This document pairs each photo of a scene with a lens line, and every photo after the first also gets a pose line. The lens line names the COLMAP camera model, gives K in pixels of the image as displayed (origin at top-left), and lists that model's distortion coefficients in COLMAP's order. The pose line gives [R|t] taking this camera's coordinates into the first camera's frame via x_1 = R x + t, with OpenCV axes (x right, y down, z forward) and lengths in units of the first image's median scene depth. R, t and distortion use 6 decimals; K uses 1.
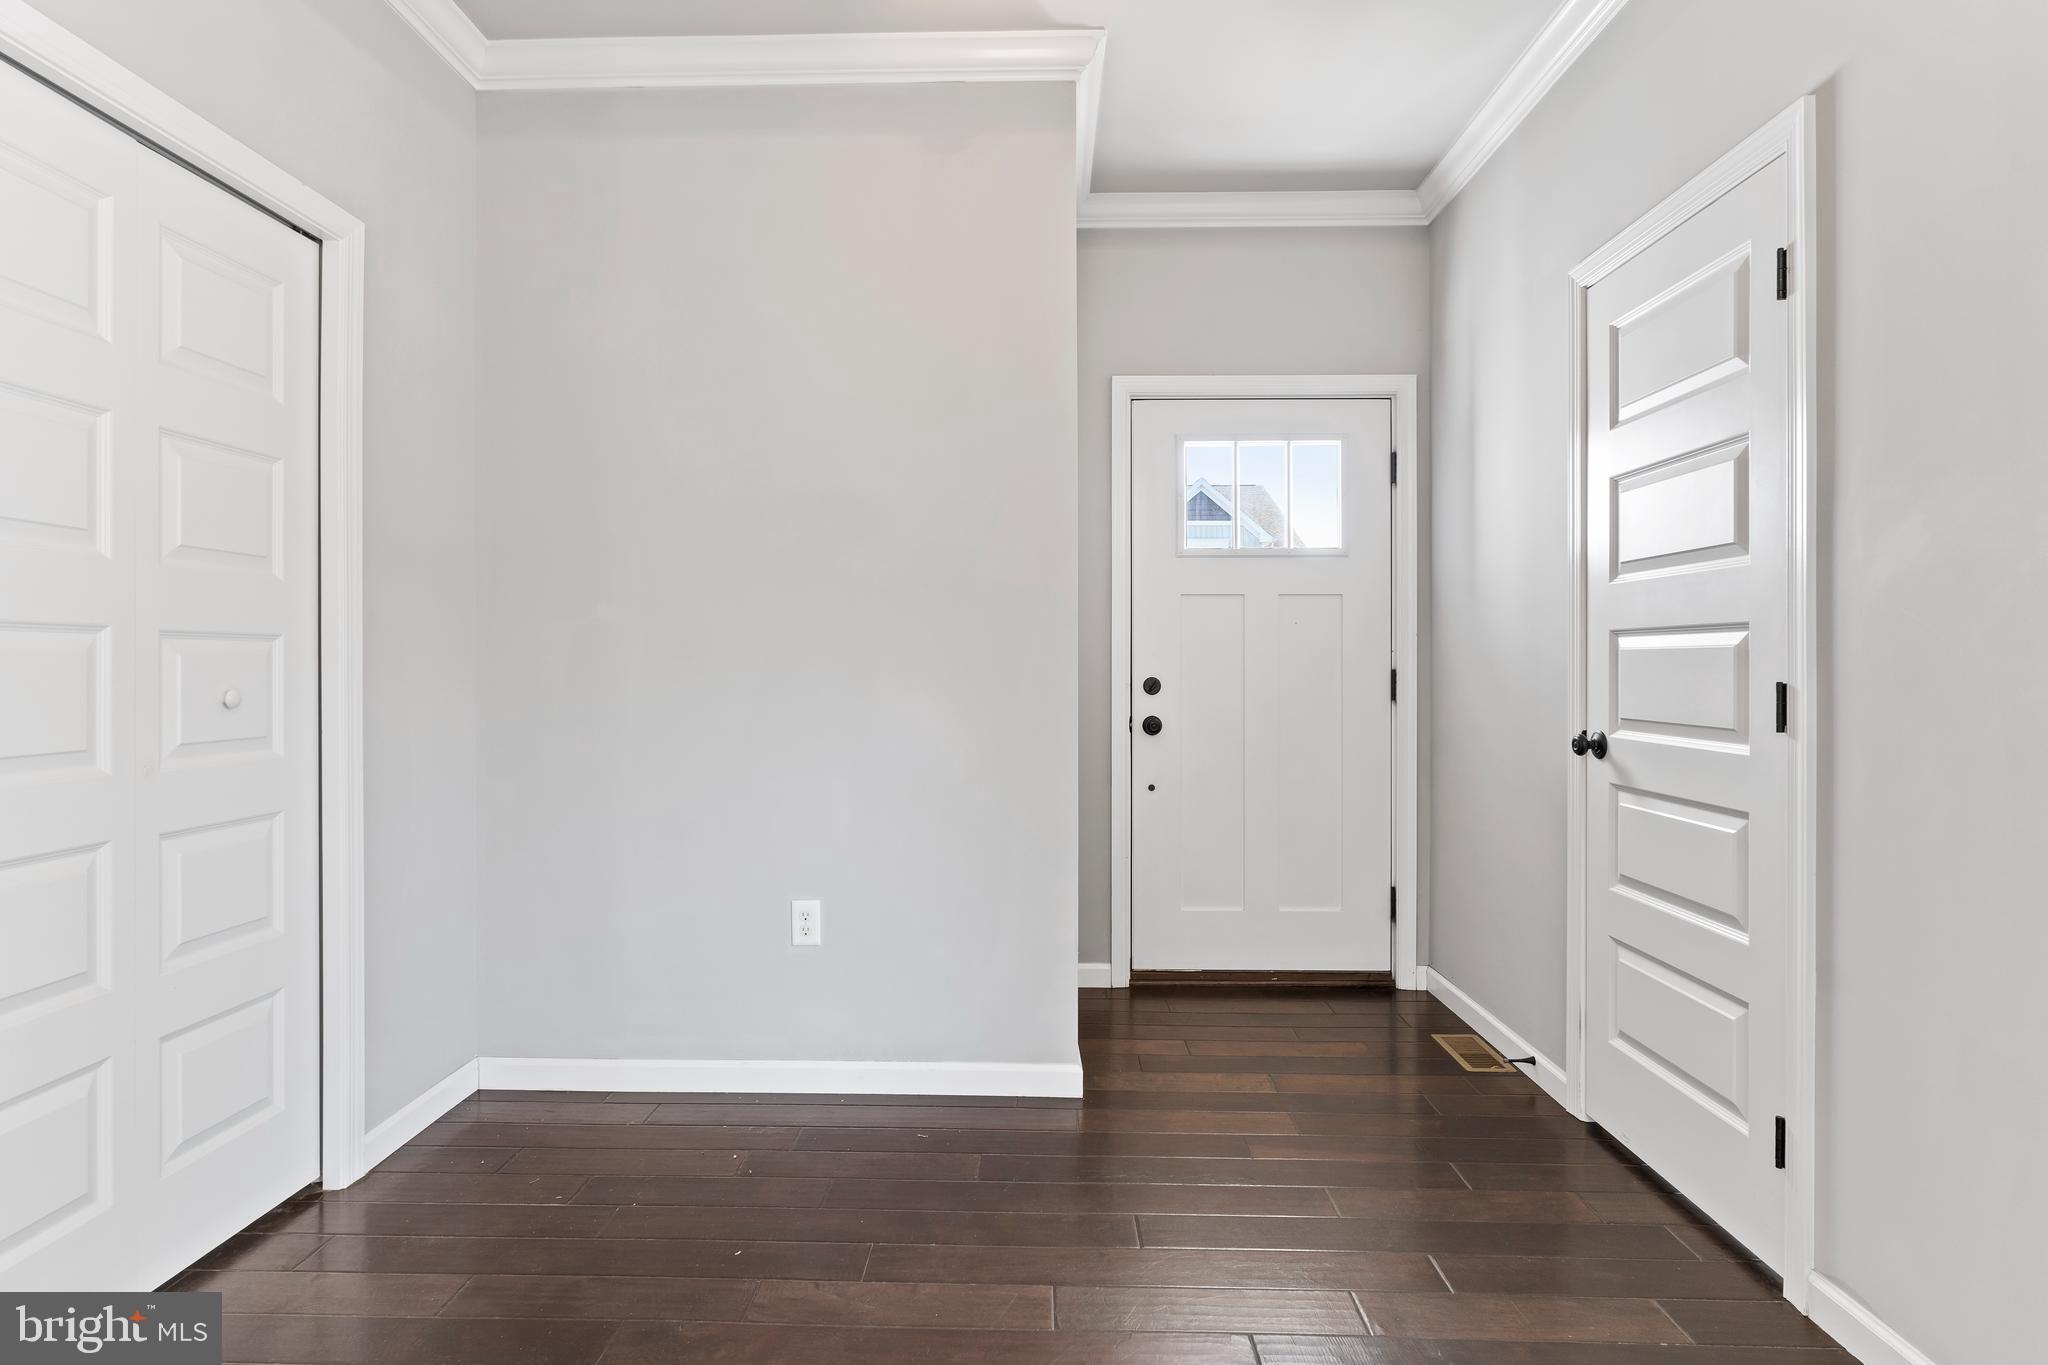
lens RADIAL K [[1047.9, 0, 1005.8], [0, 1047.9, 663.9], [0, 0, 1]] dist [-0.010246, 0.001979]
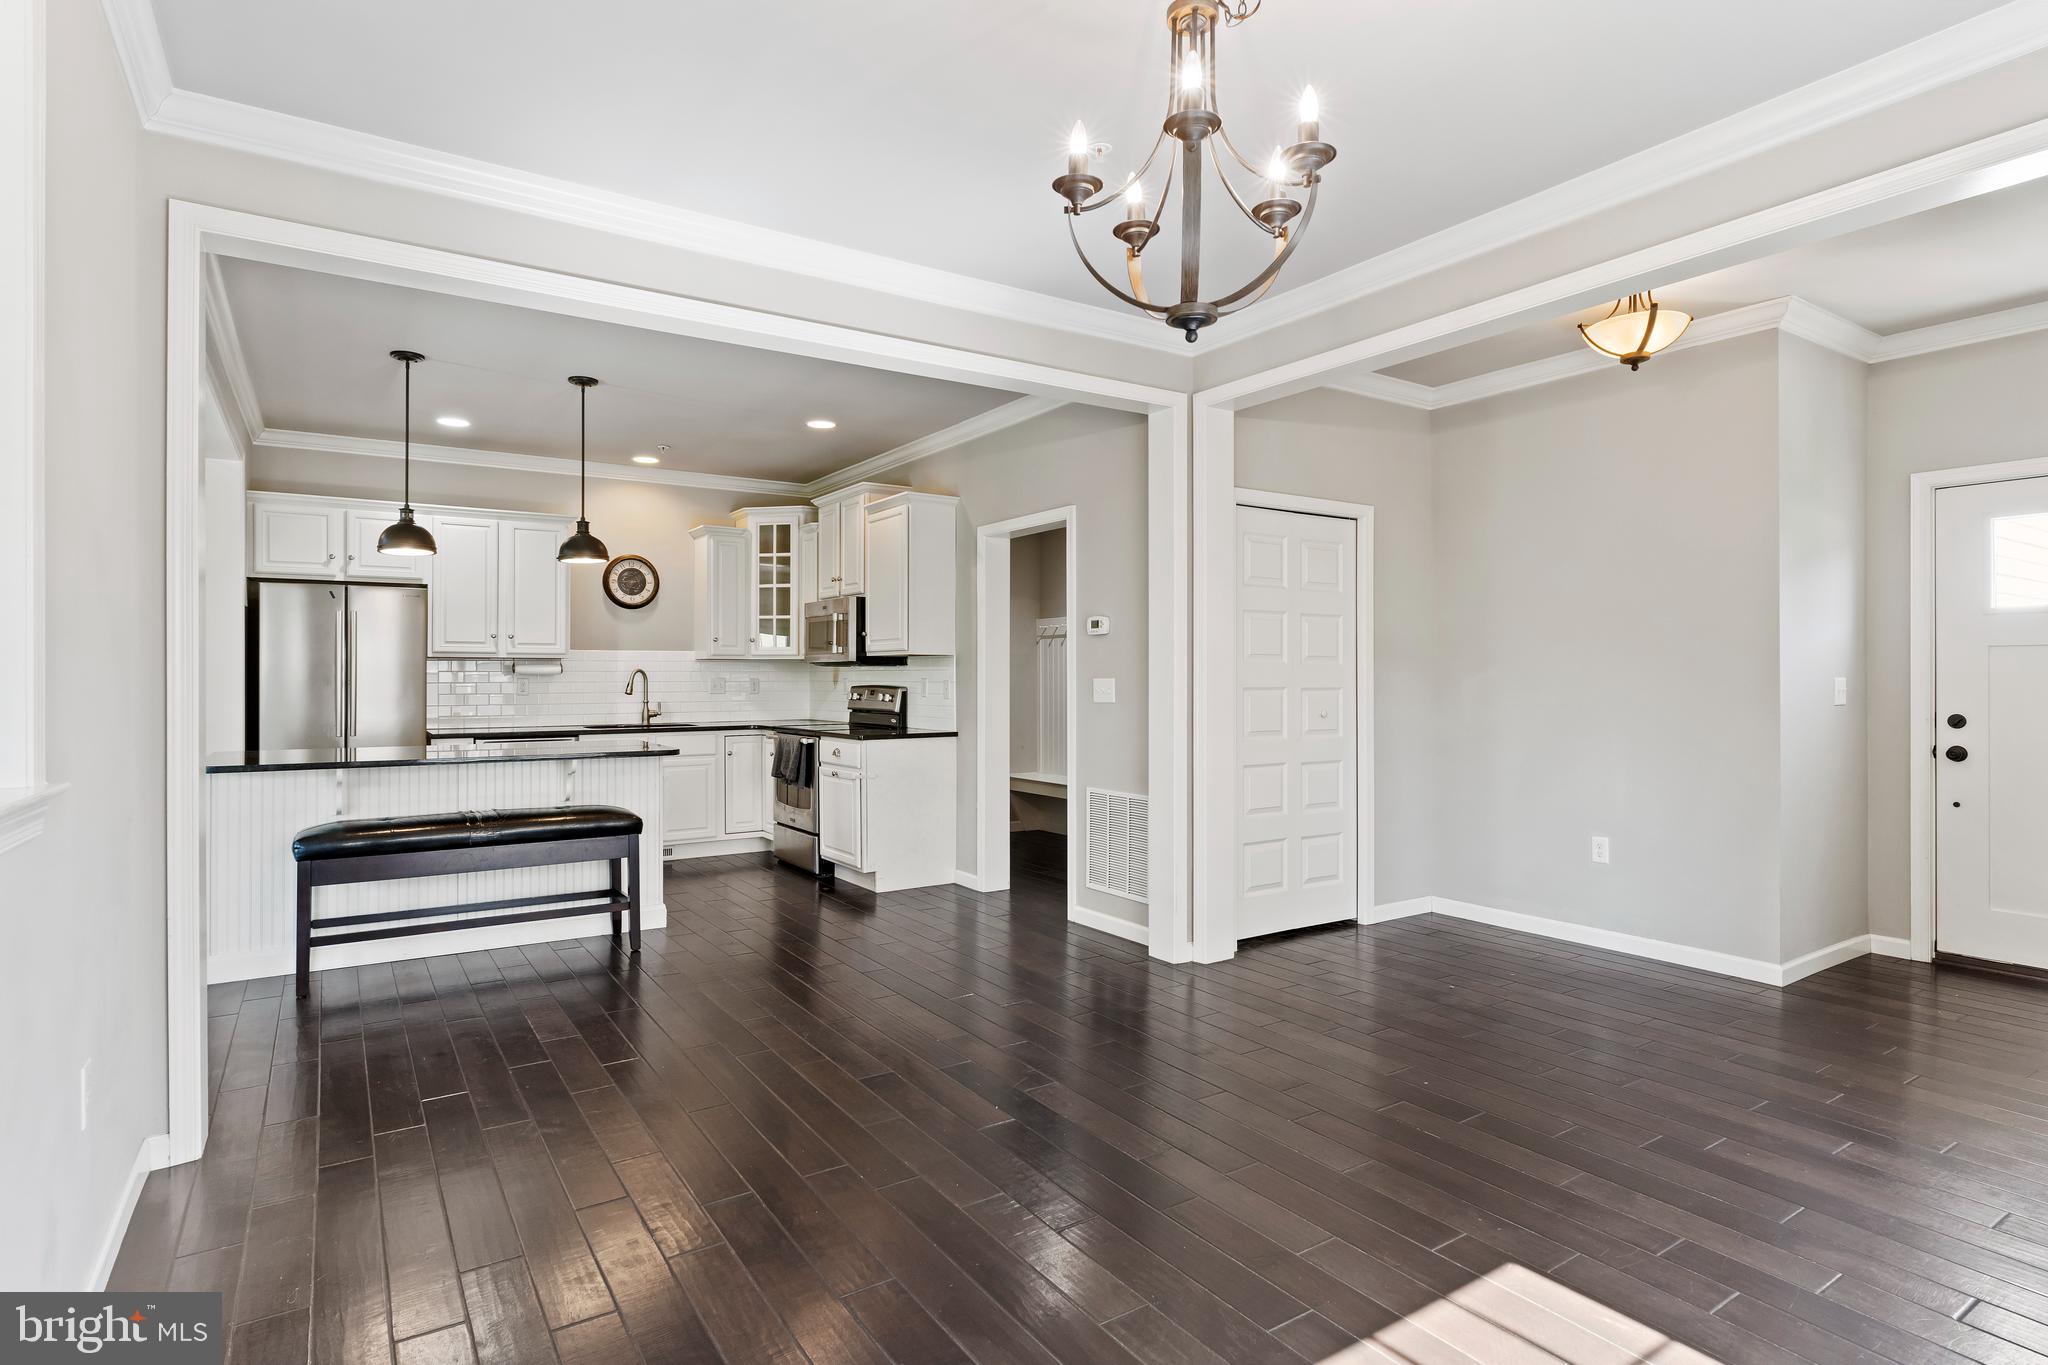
lens RADIAL K [[1047.9, 0, 1012.9], [0, 1047.9, 670.1], [0, 0, 1]] dist [-0.010246, 0.001979]
pose [[0.577718, -0.003479, -0.816229, 0.740383], [0.000741, 0.999993, -0.003738, -0.052421], [0.816236, 0.001554, 0.577716, -0.898218]]
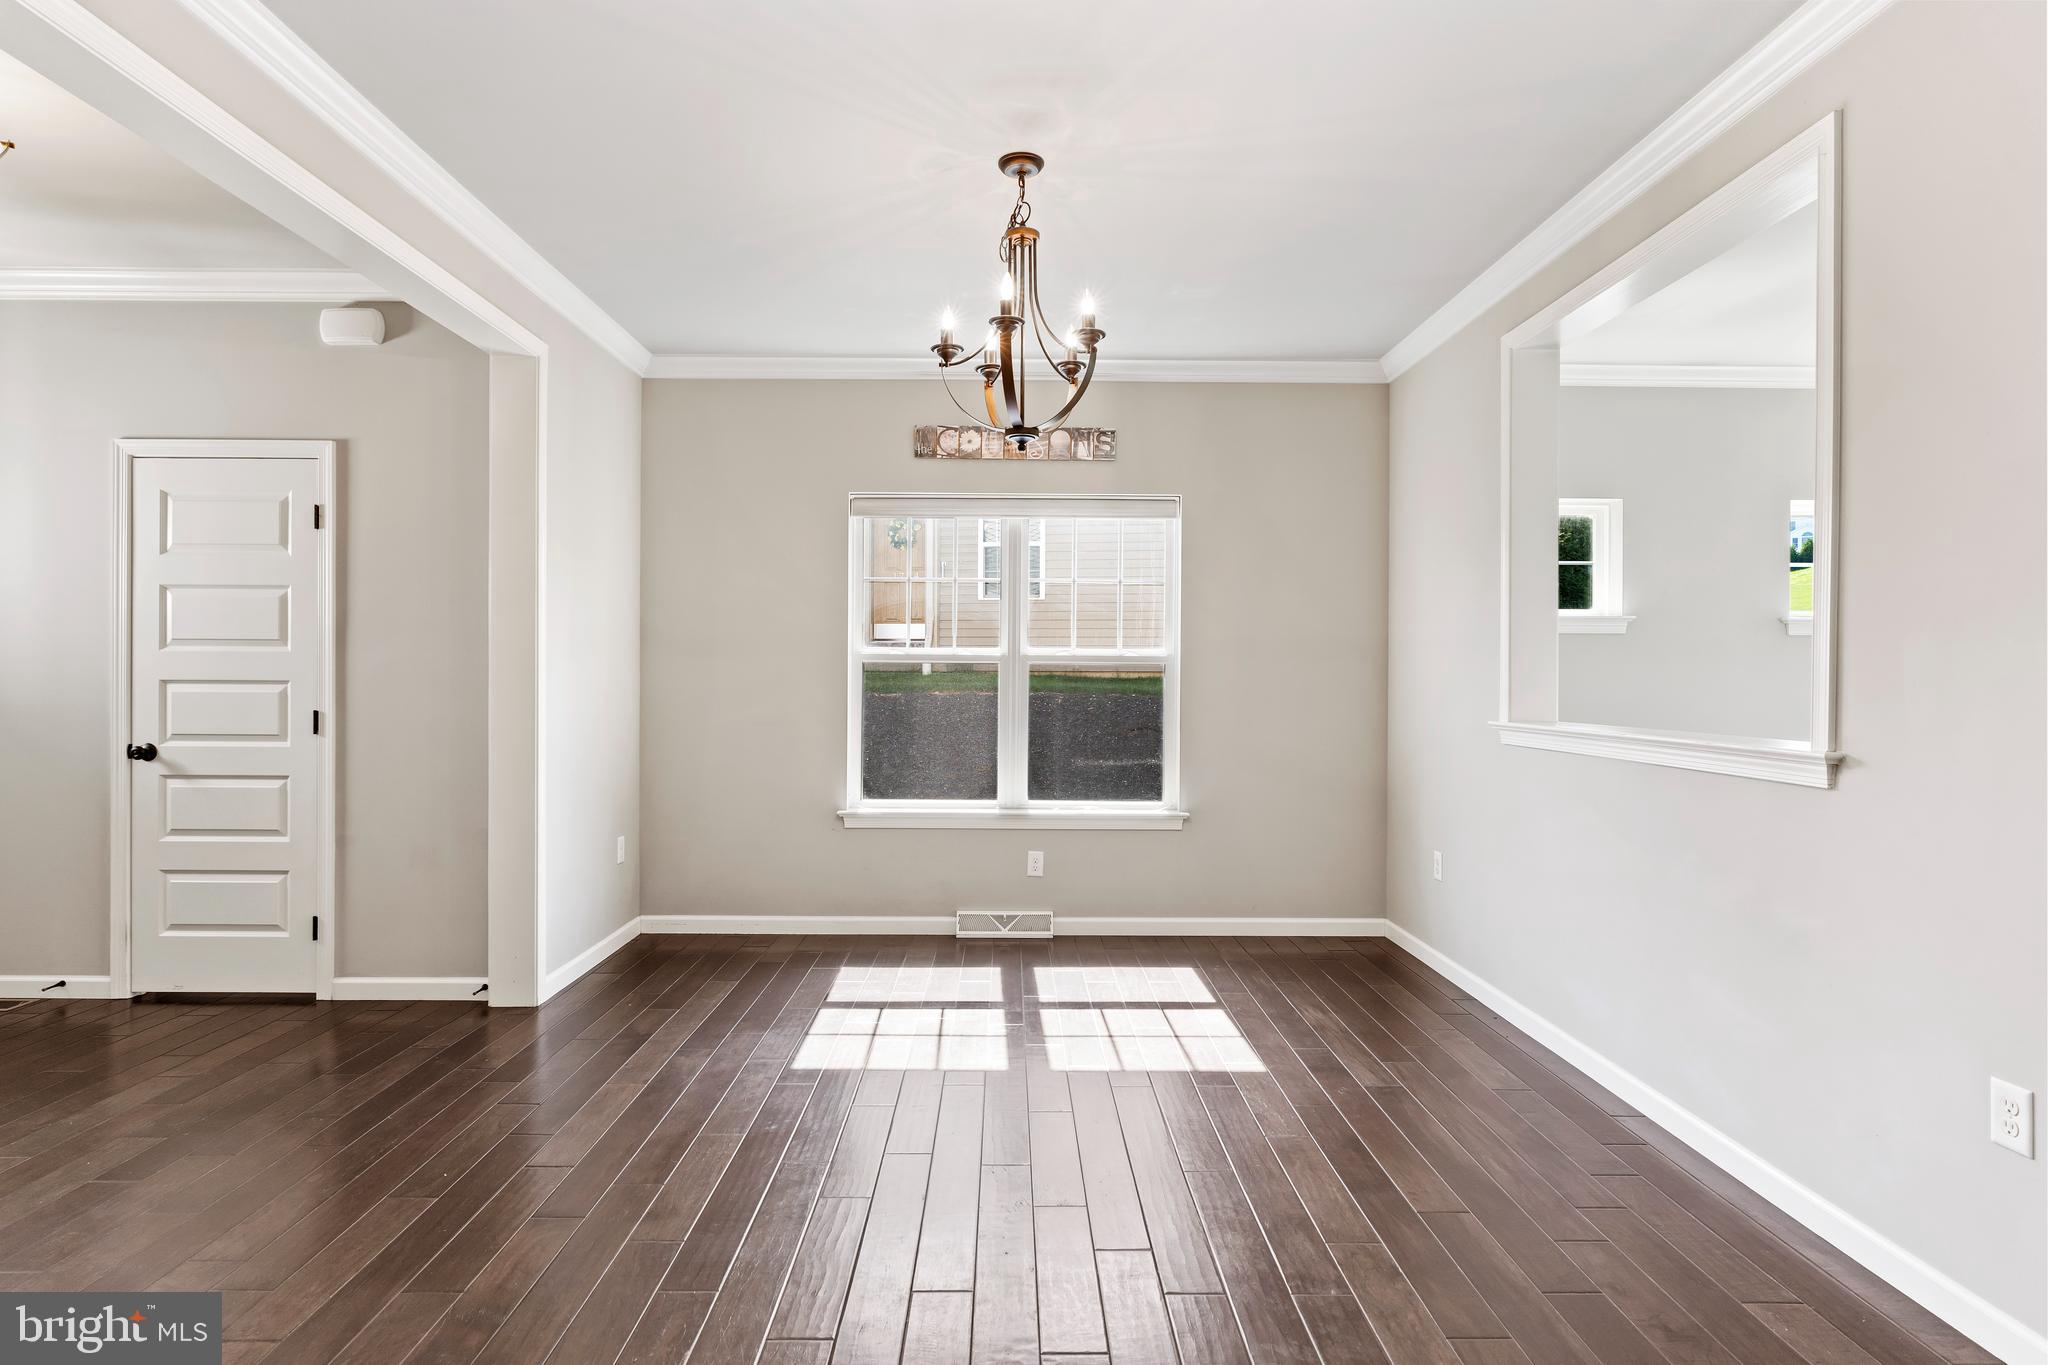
lens RADIAL K [[1047.9, 0, 1016.7], [0, 1047.9, 679.0], [0, 0, 1]] dist [-0.010246, 0.001979]
pose [[-0.042056, 0.002900, 0.999111, -1.086483], [-0.005587, 0.999979, -0.003138, -0.036062], [-0.999100, -0.005714, -0.042039, -0.252247]]
